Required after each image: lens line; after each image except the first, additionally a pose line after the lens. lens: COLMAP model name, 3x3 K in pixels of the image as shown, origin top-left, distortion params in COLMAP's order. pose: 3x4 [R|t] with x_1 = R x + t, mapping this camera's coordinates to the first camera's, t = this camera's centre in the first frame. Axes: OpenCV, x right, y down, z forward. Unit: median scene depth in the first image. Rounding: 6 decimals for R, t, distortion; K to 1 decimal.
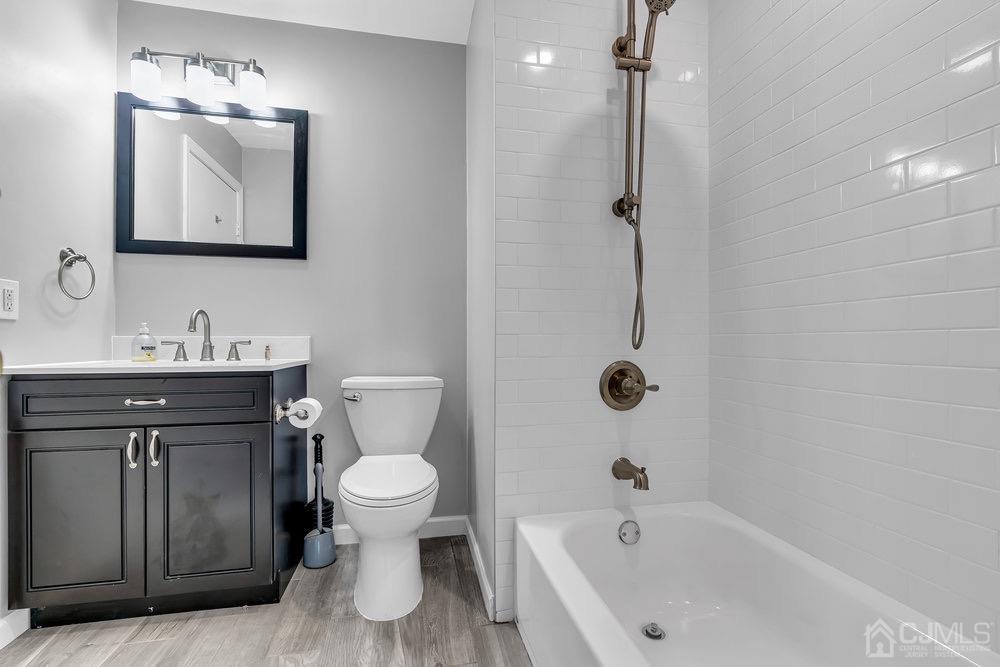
lens RADIAL K [[449.1, 0, 500.5], [0, 449.1, 337.7], [0, 0, 1]] dist [-0.001531, 0.000118]
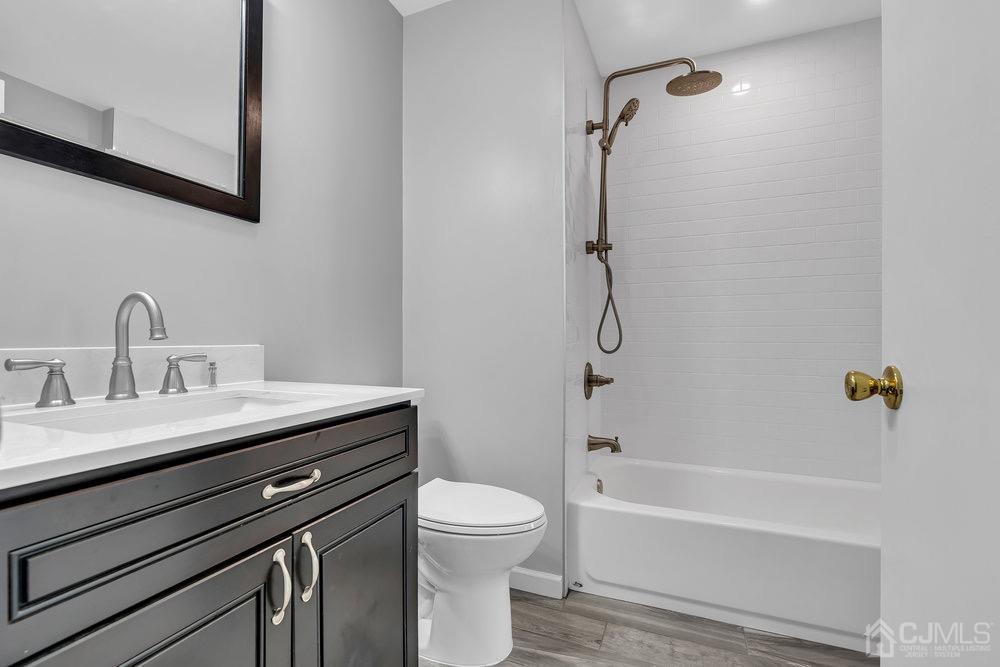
lens RADIAL K [[449.1, 0, 500.5], [0, 449.1, 337.7], [0, 0, 1]] dist [-0.001531, 0.000118]
pose [[0.558308, 0.003565, 0.829626, -1.008636], [-0.008025, 0.999967, 0.001104, -0.021704], [-0.829595, -0.007274, 0.558318, 0.488759]]
